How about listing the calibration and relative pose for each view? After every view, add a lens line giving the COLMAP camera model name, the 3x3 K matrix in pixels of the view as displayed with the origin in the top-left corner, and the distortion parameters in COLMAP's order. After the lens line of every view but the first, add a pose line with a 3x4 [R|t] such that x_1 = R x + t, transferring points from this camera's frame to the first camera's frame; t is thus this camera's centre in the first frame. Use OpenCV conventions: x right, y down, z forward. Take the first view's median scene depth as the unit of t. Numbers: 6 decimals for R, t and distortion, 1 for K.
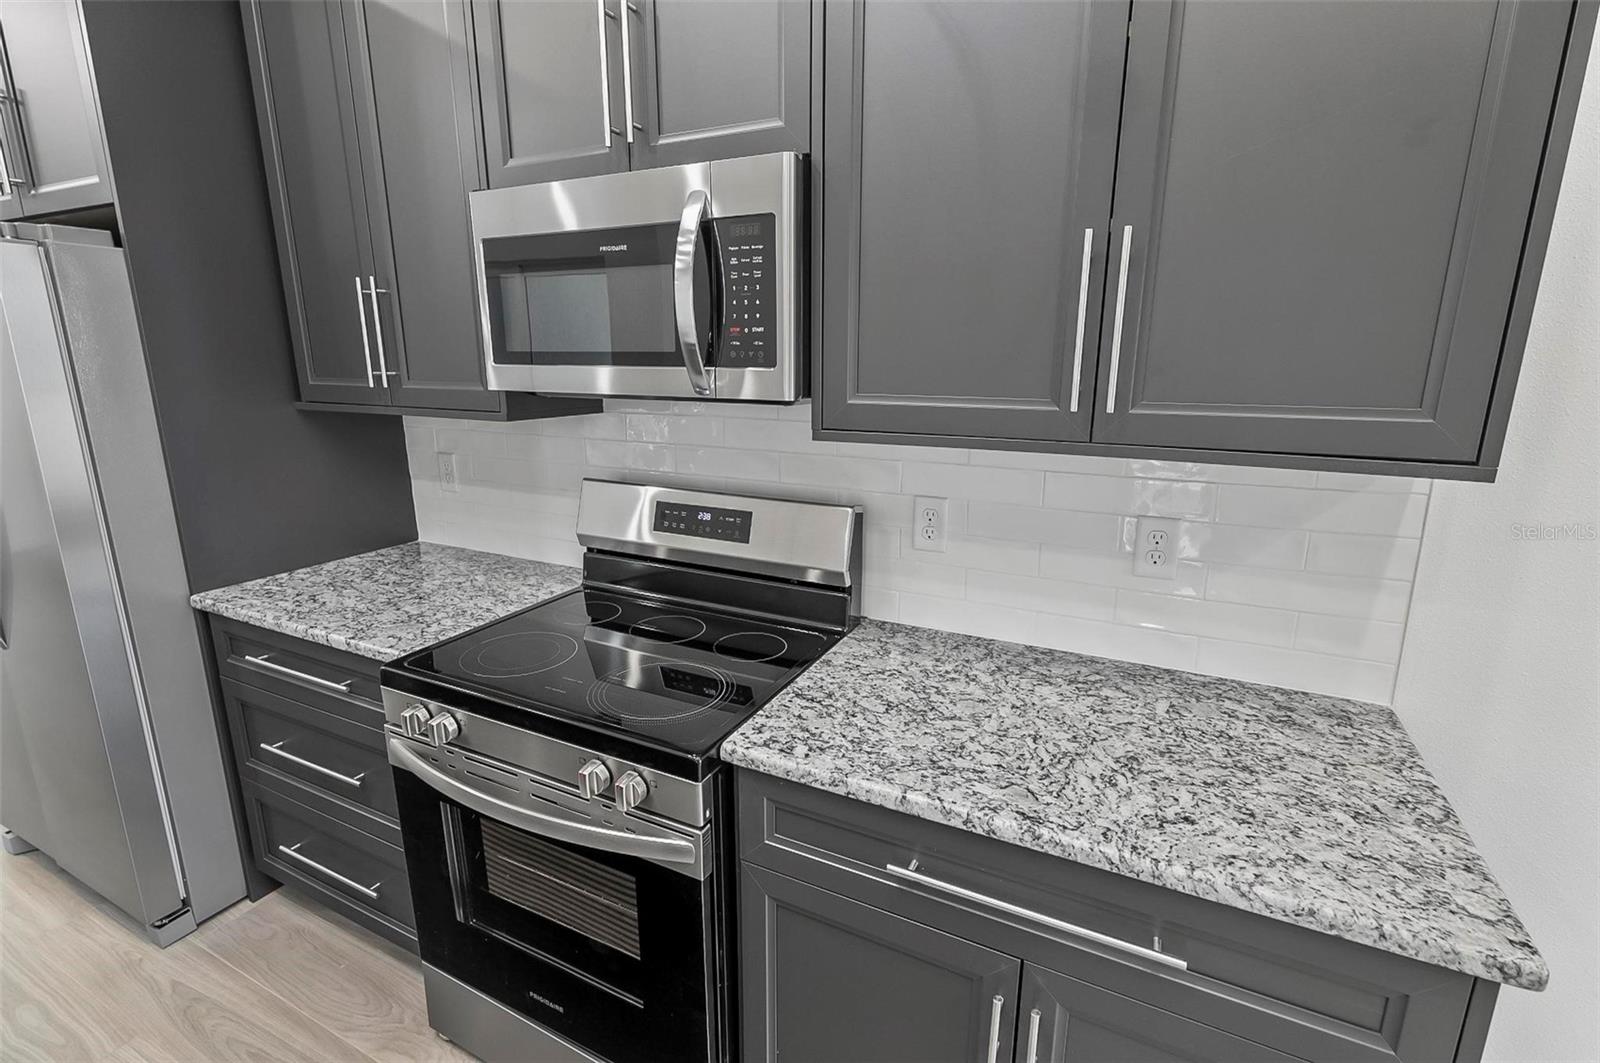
lens RADIAL K [[732.9, 0, 800.7], [0, 732.9, 525.1], [0, 0, 1]] dist [0.012231, -0.006085]
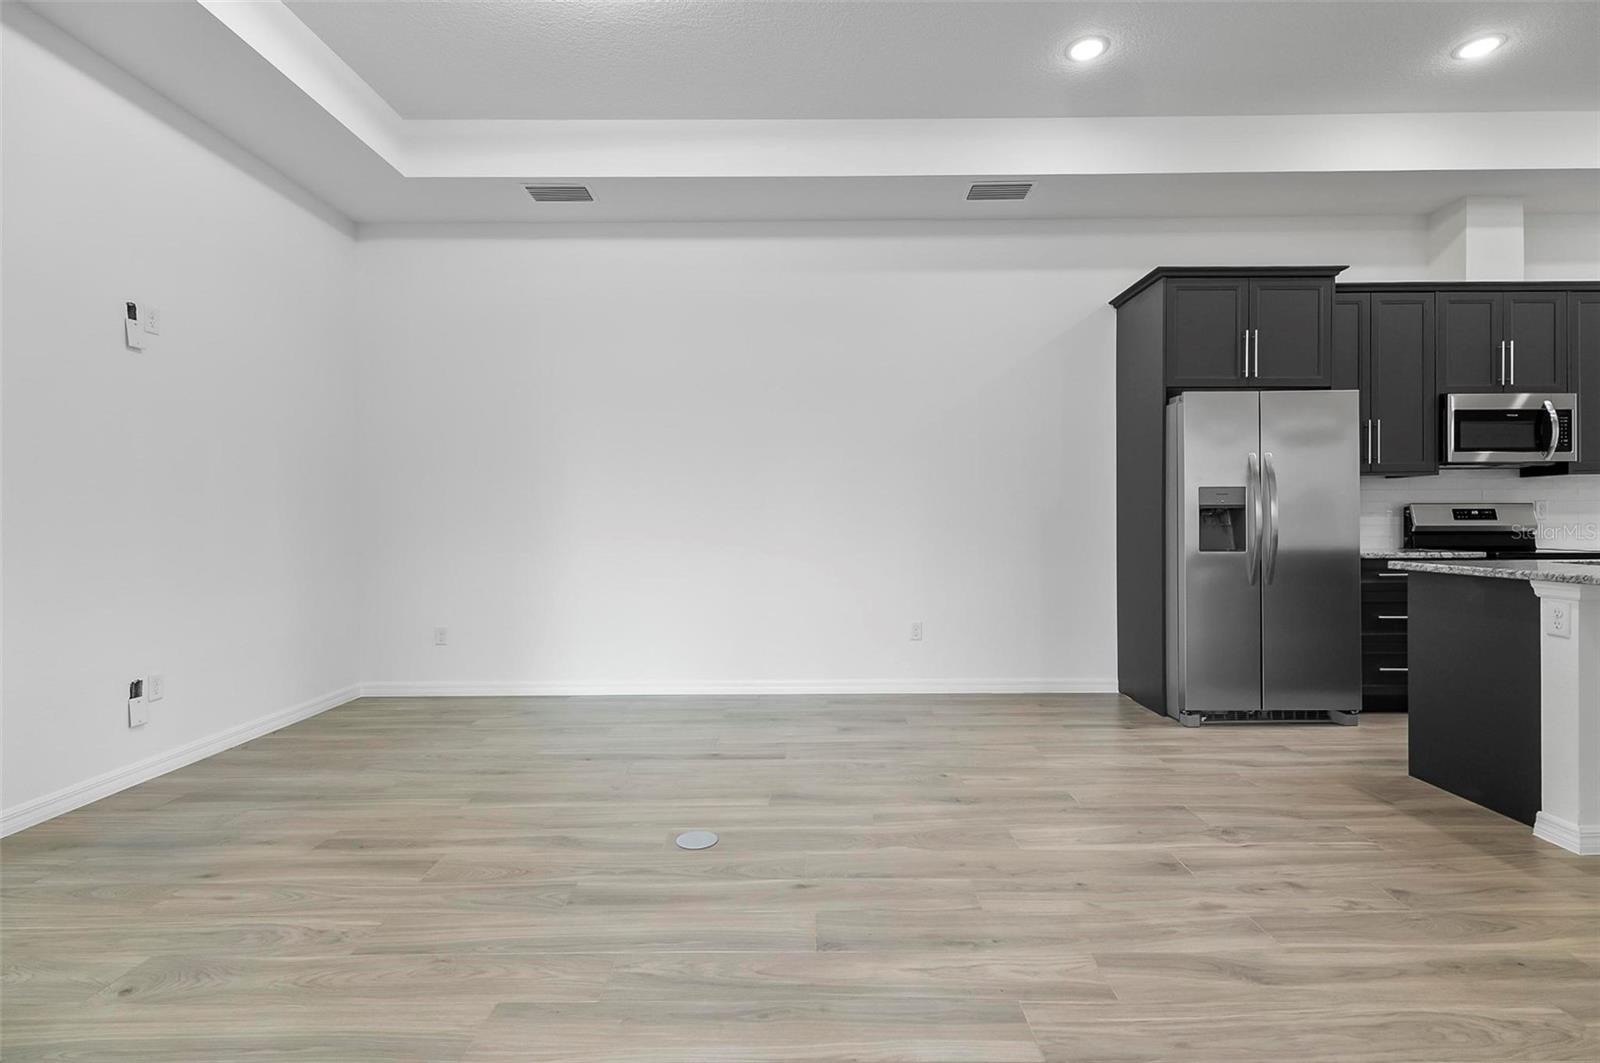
lens RADIAL K [[770.8, 0, 805.2], [0, 770.8, 522.8], [0, 0, 1]] dist [0.004192, -0.000171]
pose [[0.895351, -0.010381, 0.445241, -3.613668], [0.110495, 0.973648, -0.199498, 0.319969], [-0.431437, 0.227818, 0.872904, -0.380828]]
